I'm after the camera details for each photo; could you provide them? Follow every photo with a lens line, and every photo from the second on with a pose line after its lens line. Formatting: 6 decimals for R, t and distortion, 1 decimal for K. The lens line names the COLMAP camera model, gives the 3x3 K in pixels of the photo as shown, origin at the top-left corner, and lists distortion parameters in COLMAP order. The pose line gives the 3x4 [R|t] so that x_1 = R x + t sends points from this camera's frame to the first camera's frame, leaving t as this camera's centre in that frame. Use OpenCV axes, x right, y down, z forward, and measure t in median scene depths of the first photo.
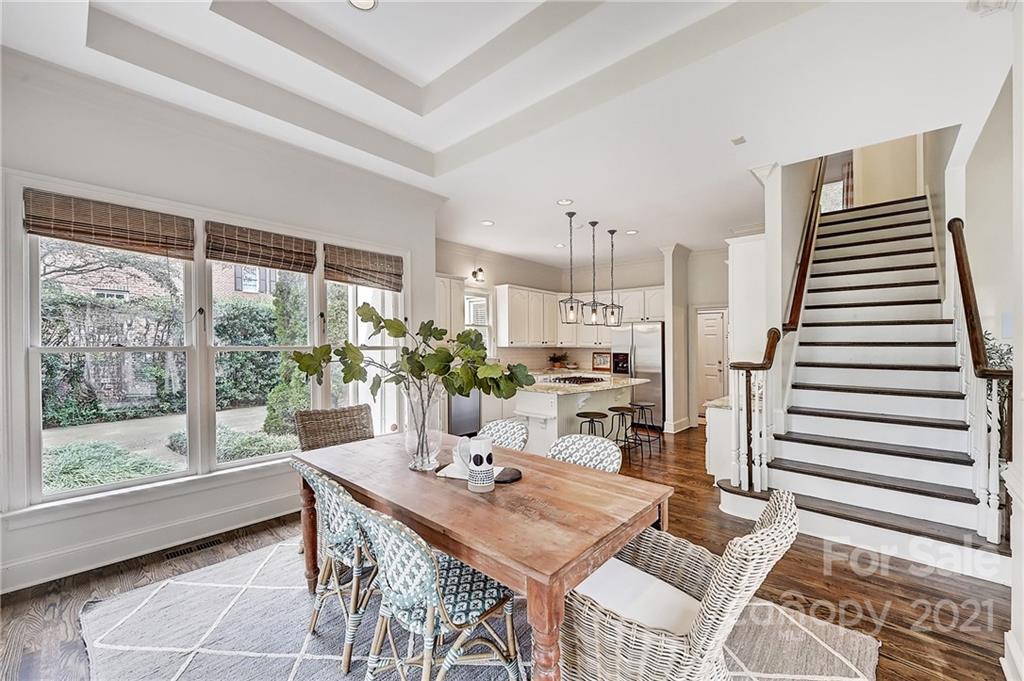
lens RADIAL K [[402.1, 0, 497.6], [0, 402.1, 348.1], [0, 0, 1]] dist [-0.001096, -0.000029]
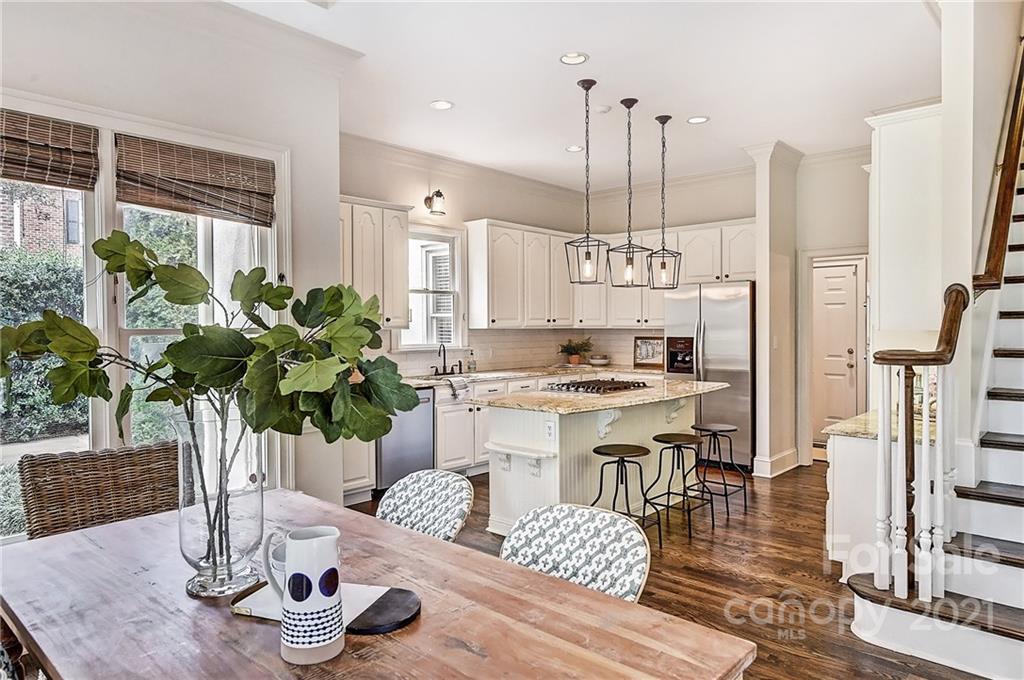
lens RADIAL K [[661.2, 0, 513.8], [0, 661.2, 357.2], [0, 0, 1]] dist [-0.000699, -0.000105]
pose [[0.999235, -0.010751, 0.037594, 0.052775], [0.009353, 0.999265, 0.037165, 0.005157], [-0.037966, -0.036785, 0.998602, 0.107598]]
